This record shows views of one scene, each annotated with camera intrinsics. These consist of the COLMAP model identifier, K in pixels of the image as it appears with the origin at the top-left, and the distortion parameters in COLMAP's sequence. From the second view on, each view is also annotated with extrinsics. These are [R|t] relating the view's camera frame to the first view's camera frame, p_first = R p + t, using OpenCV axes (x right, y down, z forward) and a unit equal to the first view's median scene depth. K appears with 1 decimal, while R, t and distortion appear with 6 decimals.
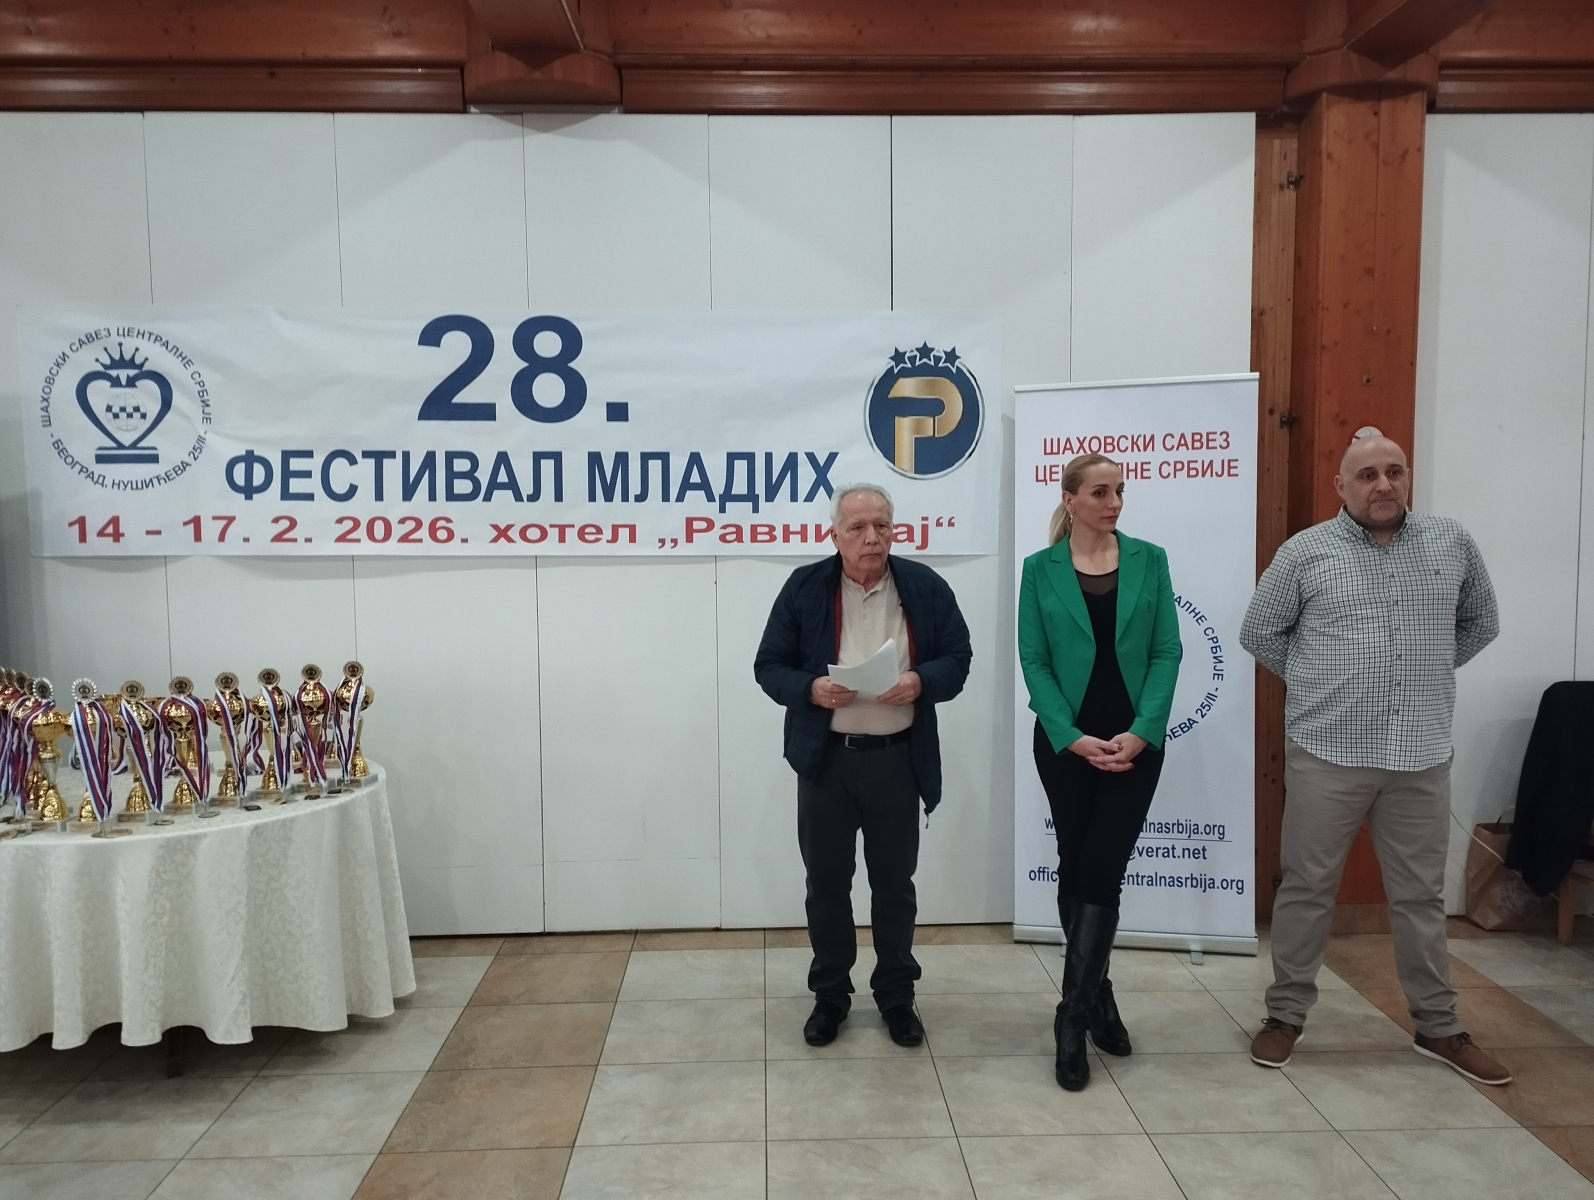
lens RADIAL K [[1327.4, 0, 809.5], [0, 1327.4, 611.2], [0, 0, 1]] dist [0.108467, -0.134368]
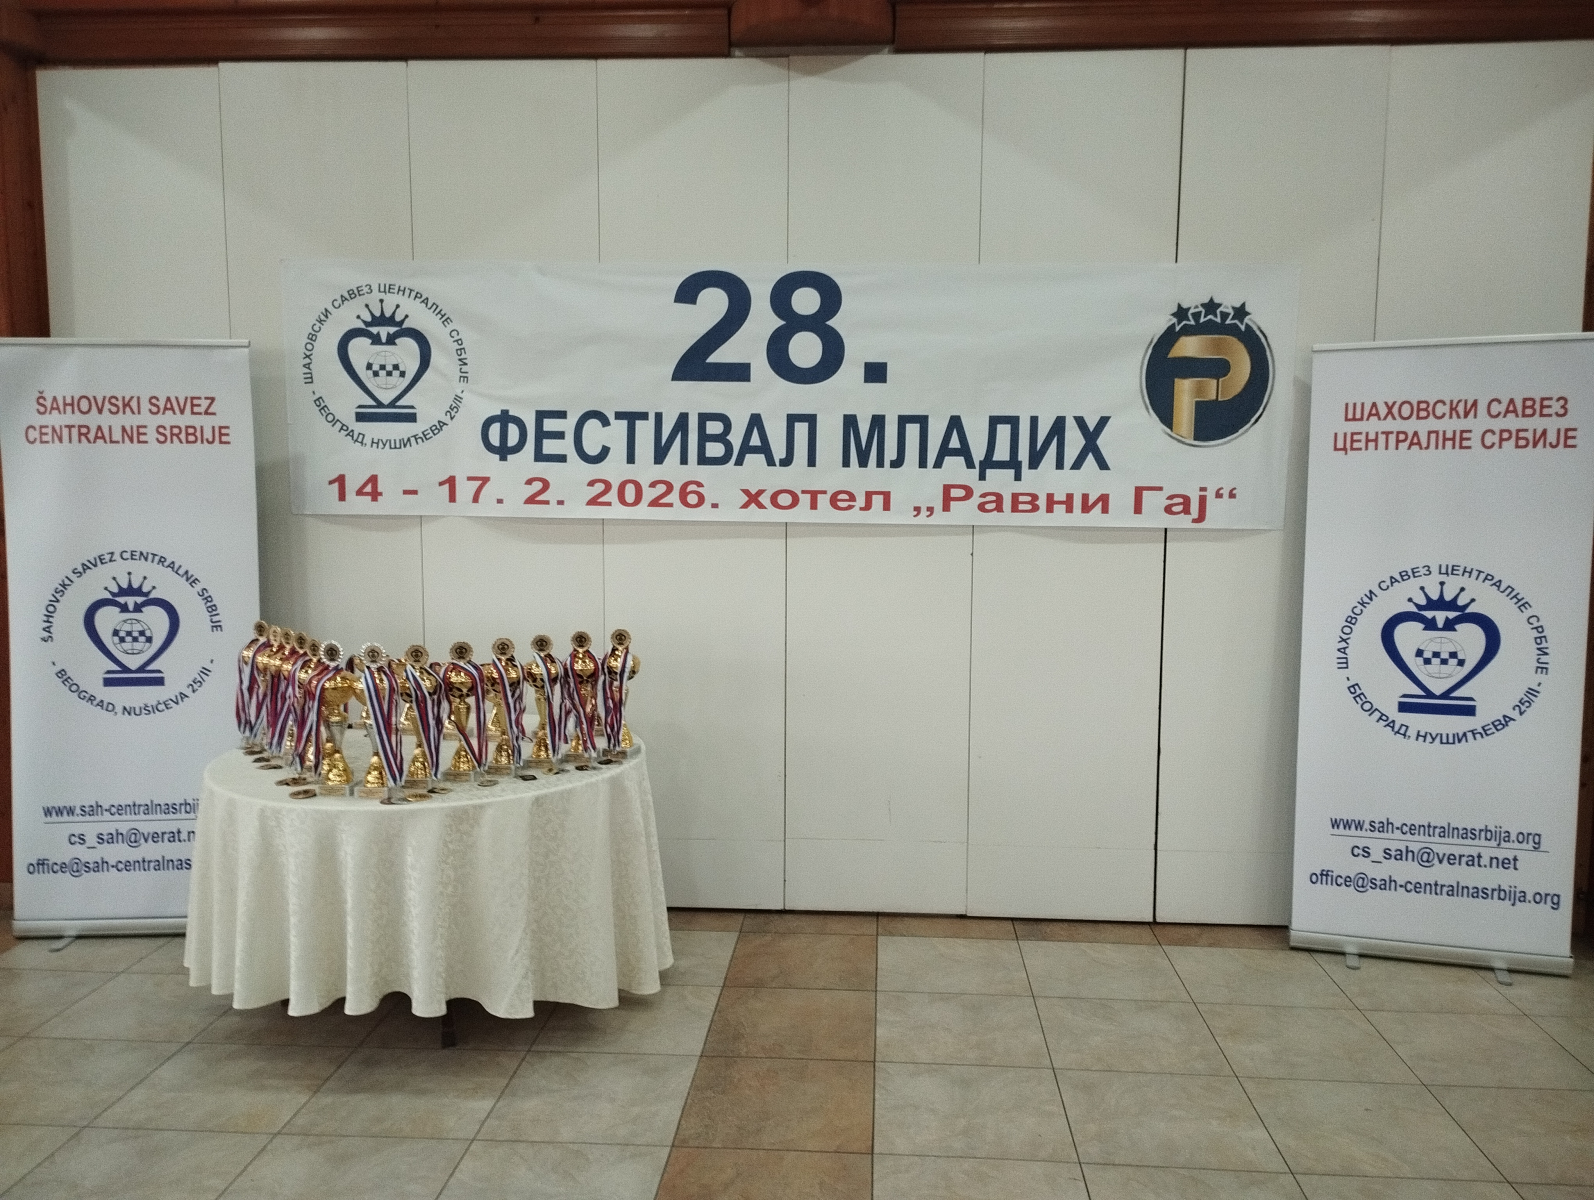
lens RADIAL K [[1327.4, 0, 813.0], [0, 1327.4, 610.1], [0, 0, 1]] dist [0.108467, -0.134368]
pose [[0.995000, 0.025159, -0.096657, -0.094170], [-0.022389, 0.999310, 0.029638, -0.007482], [0.097336, -0.027326, 0.994876, 0.046451]]
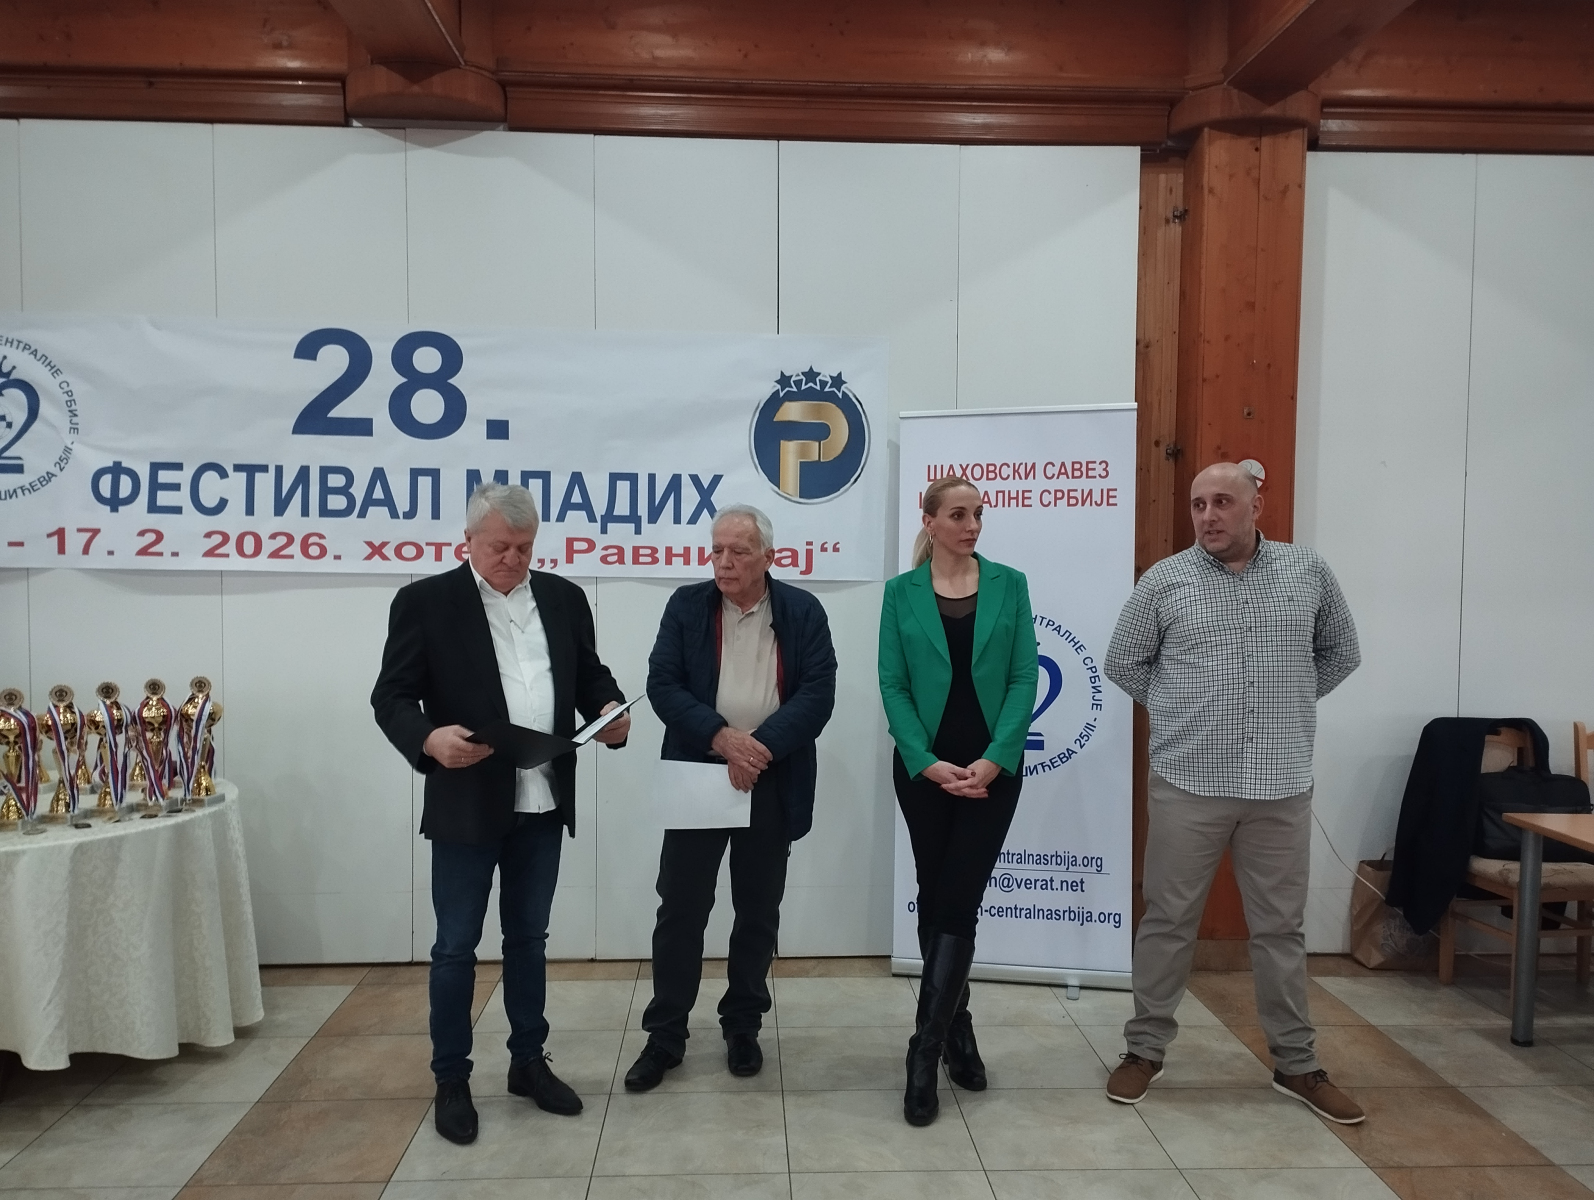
lens RADIAL K [[1327.4, 0, 802.9], [0, 1327.4, 609.2], [0, 0, 1]] dist [0.108467, -0.134368]
pose [[0.999714, 0.016086, 0.017716, 0.067535], [-0.015551, 0.999430, -0.029948, 0.009430], [-0.018188, 0.029664, 0.999394, 0.012492]]
